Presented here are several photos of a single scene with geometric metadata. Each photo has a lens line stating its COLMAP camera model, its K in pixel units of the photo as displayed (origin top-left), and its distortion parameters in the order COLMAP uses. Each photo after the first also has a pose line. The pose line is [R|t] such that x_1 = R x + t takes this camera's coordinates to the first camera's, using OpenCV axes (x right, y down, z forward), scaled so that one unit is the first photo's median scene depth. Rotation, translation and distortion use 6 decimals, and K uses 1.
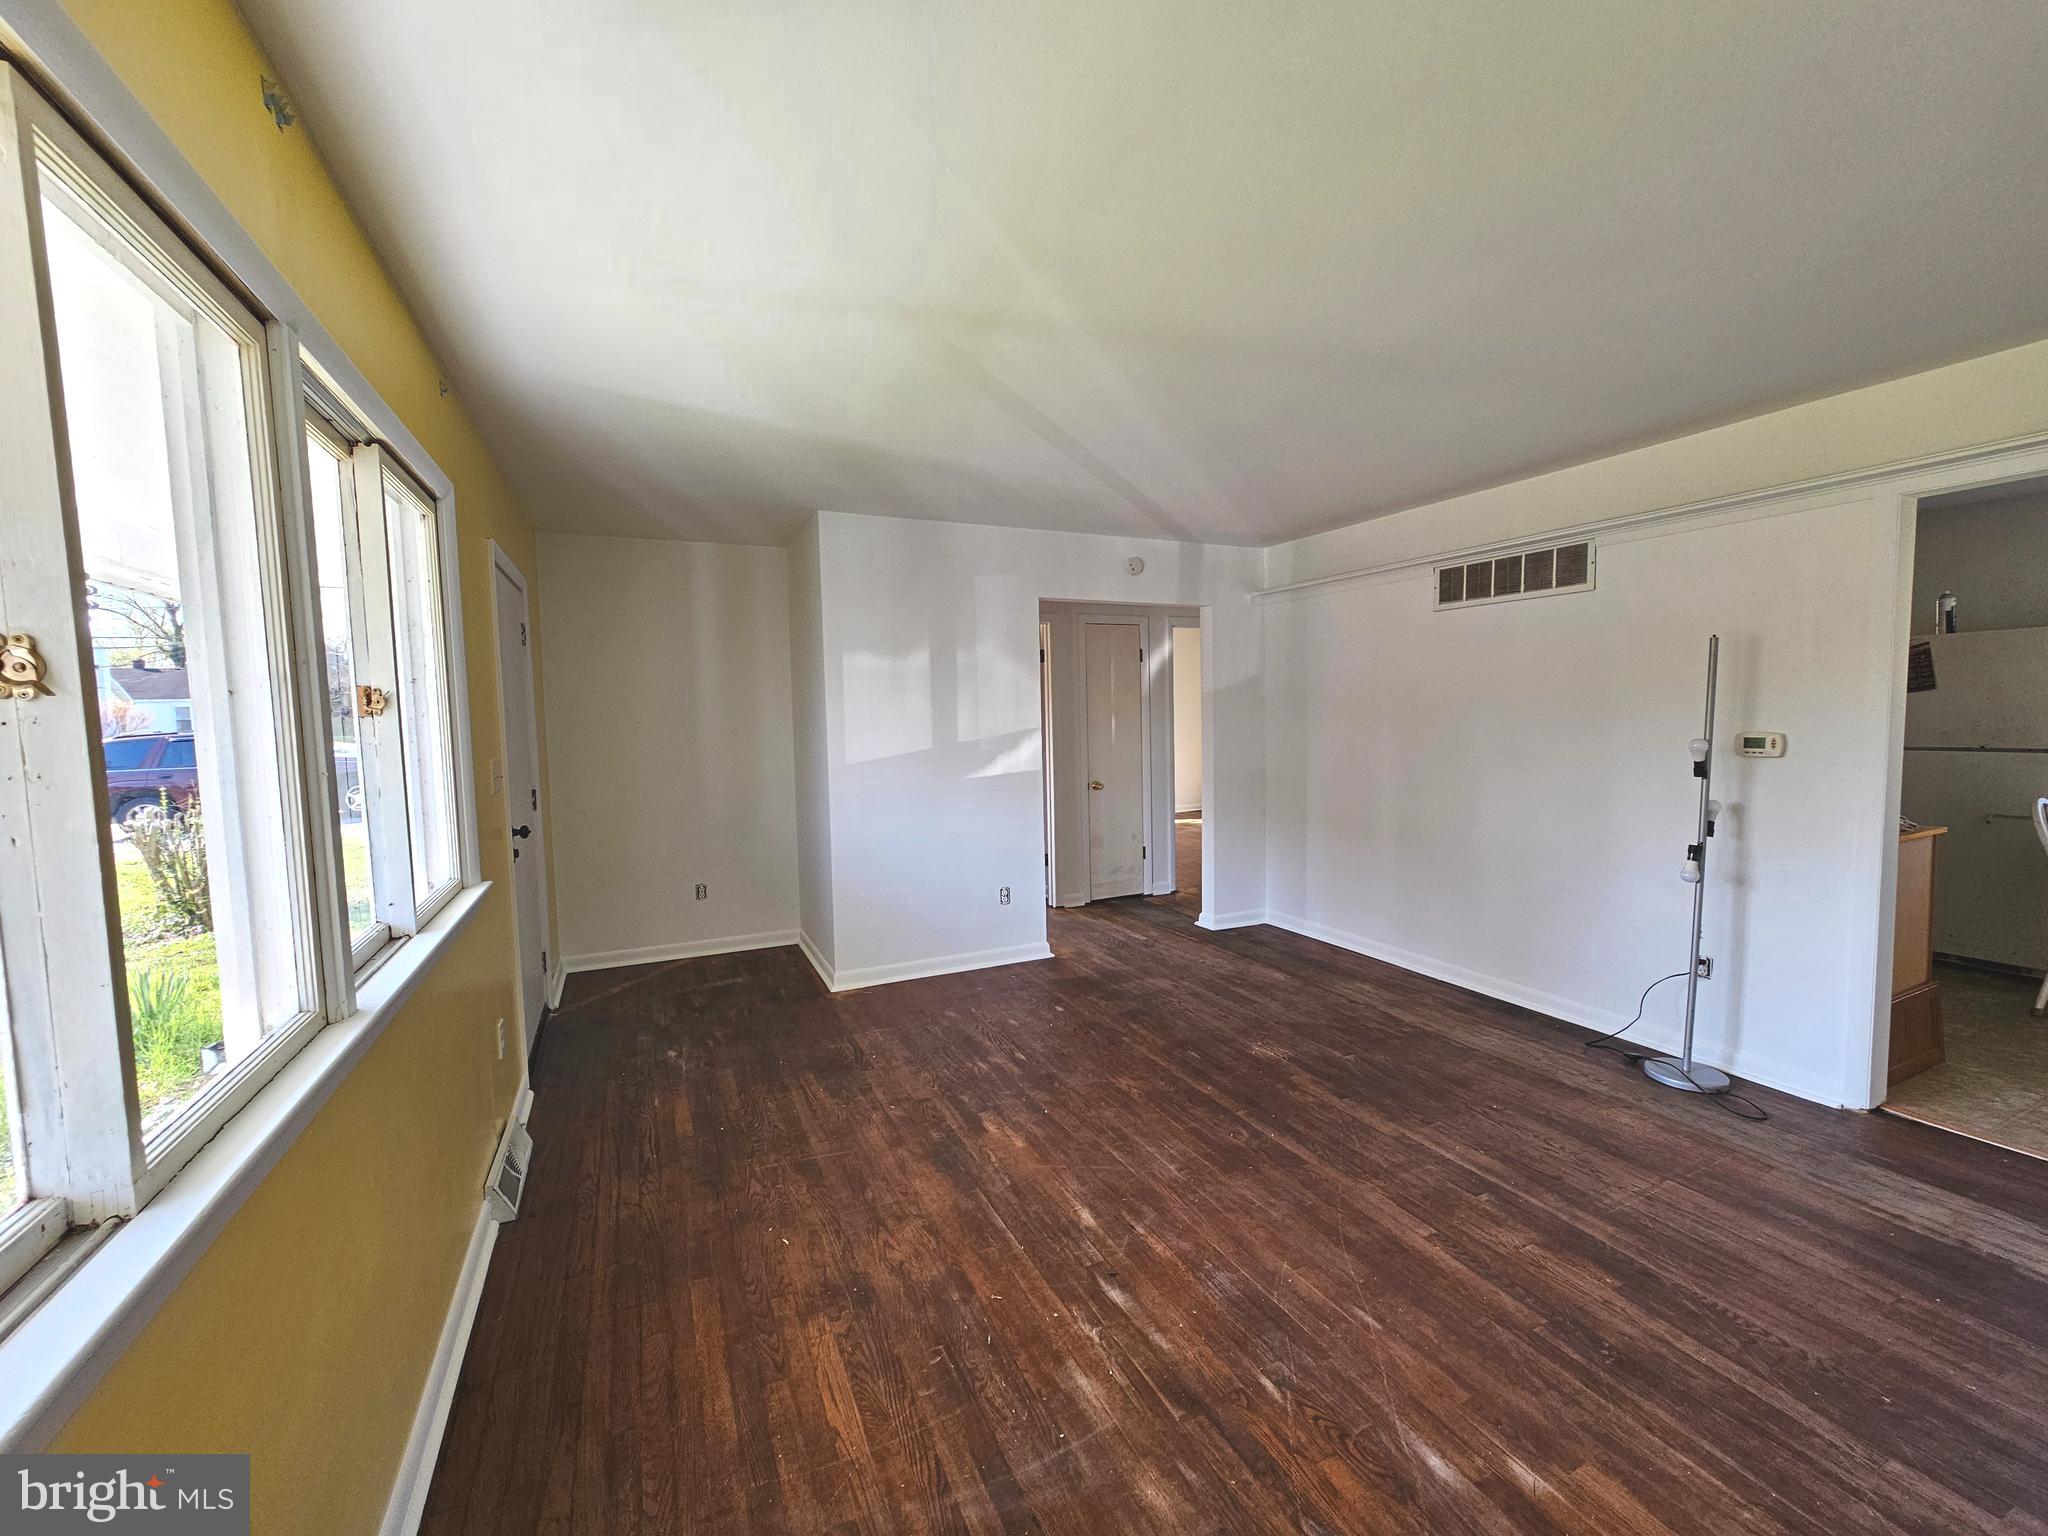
lens RADIAL K [[831.2, 0, 1031.4], [0, 831.2, 768.5], [0, 0, 1]] dist [-0.002403, 0.000246]
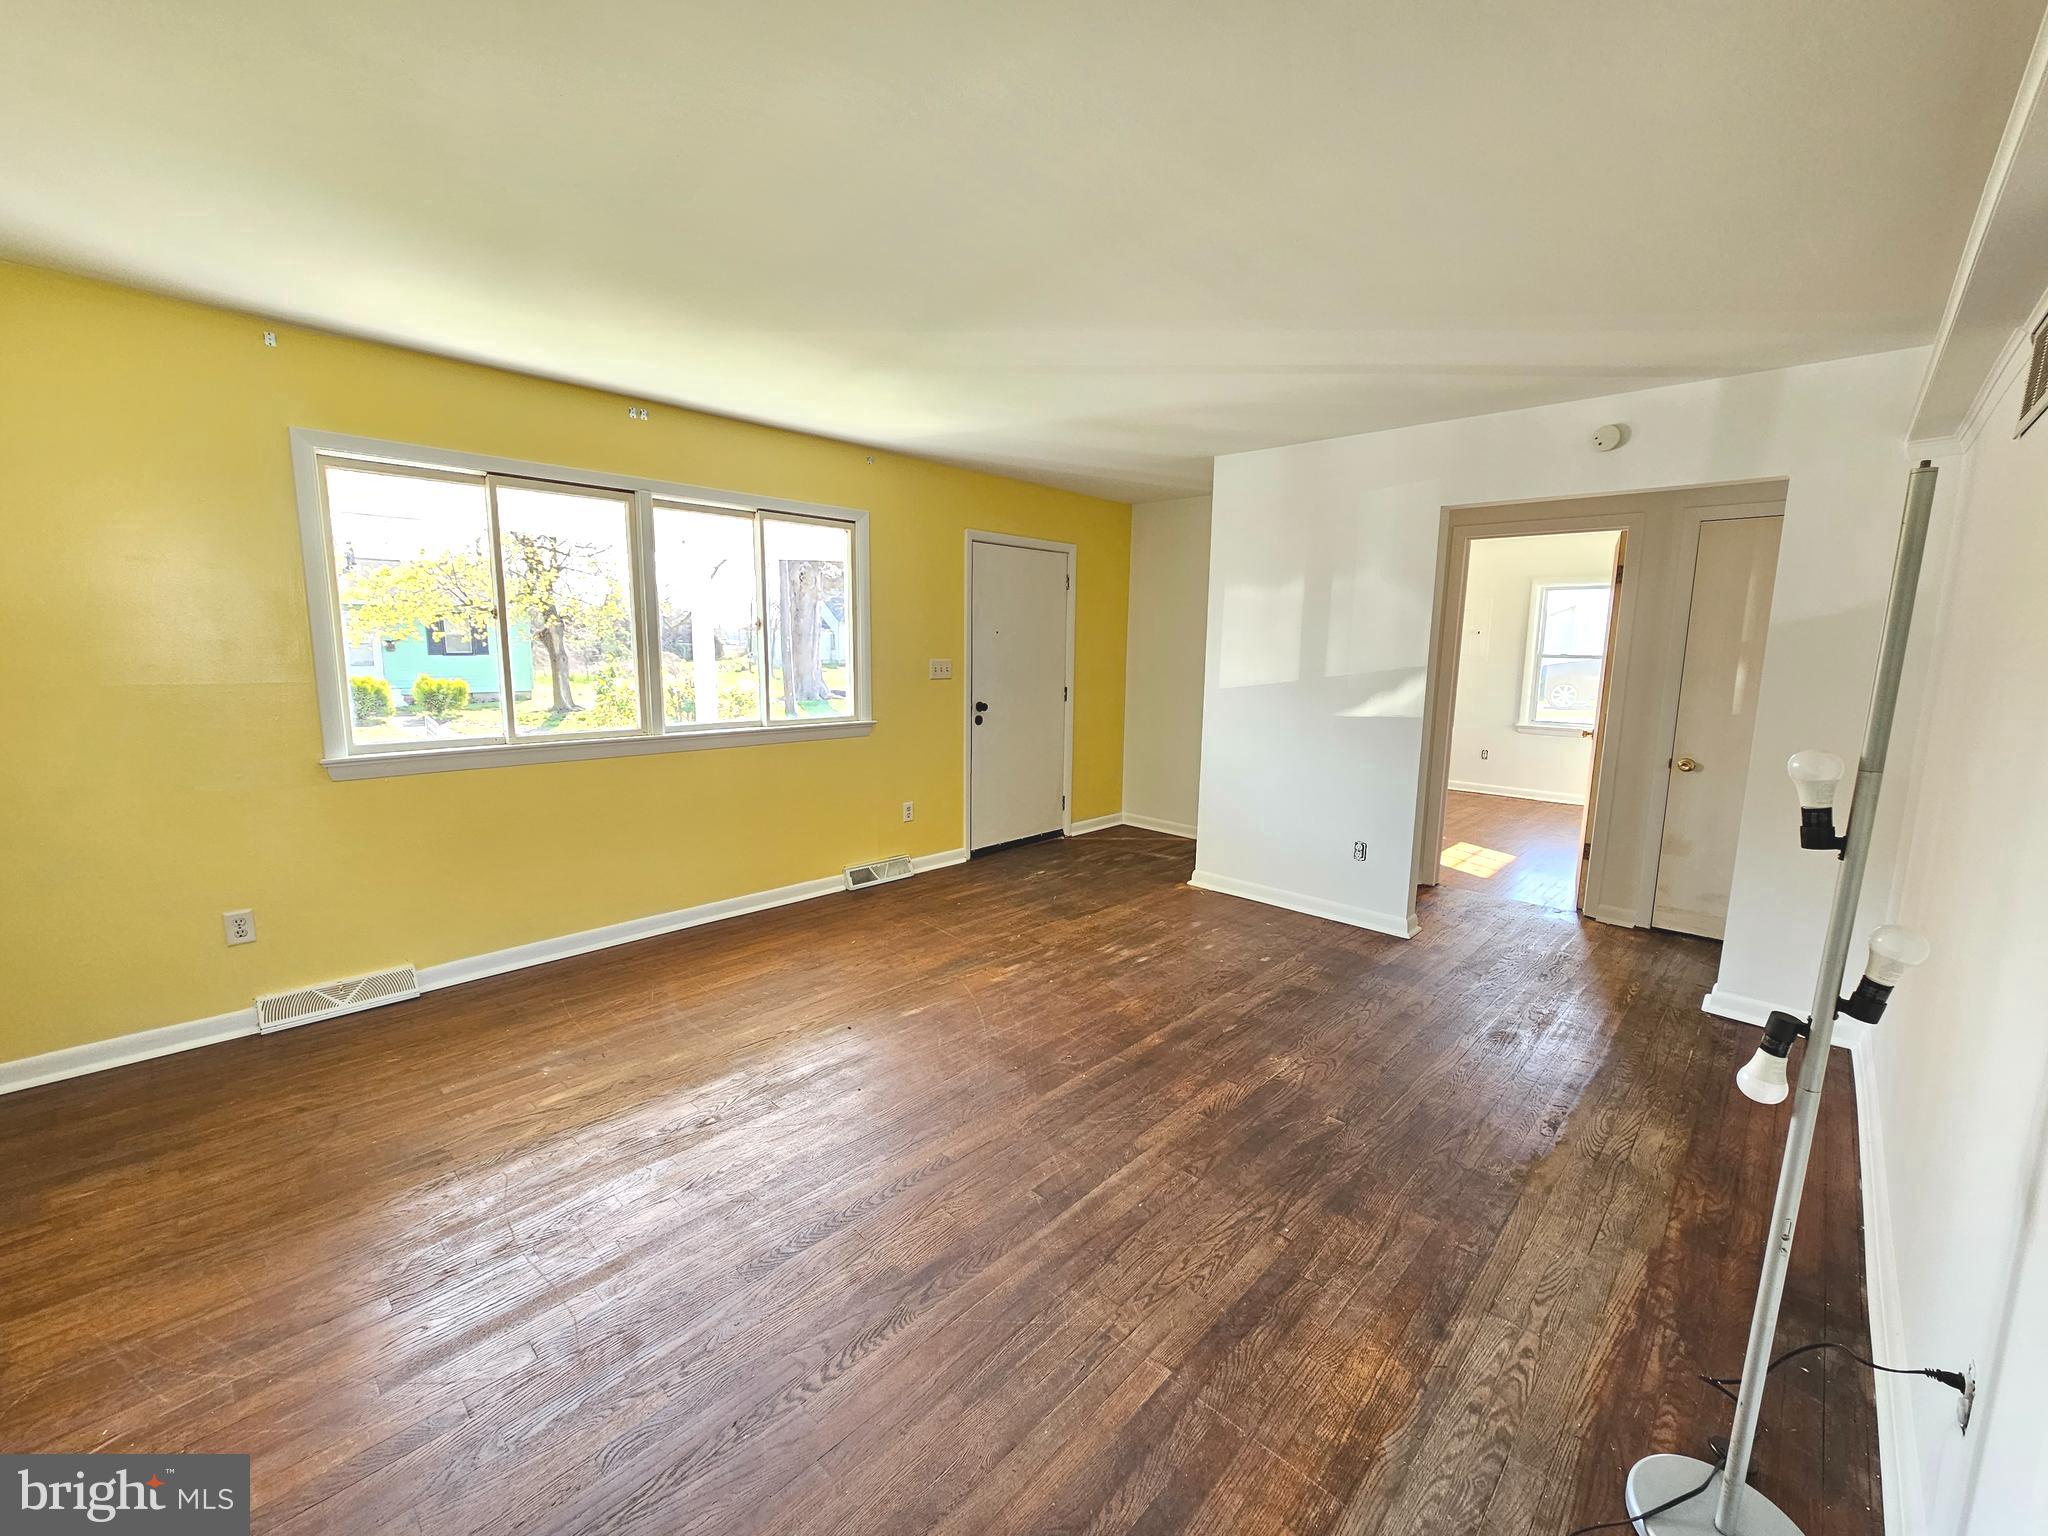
lens RADIAL K [[831.2, 0, 1032.9], [0, 831.2, 768.5], [0, 0, 1]] dist [-0.002403, 0.000246]
pose [[0.361548, 0.165933, -0.917469, 0.930776], [-0.090964, 0.985619, 0.142412, -0.044856], [0.927906, 0.031968, 0.371442, 0.472856]]
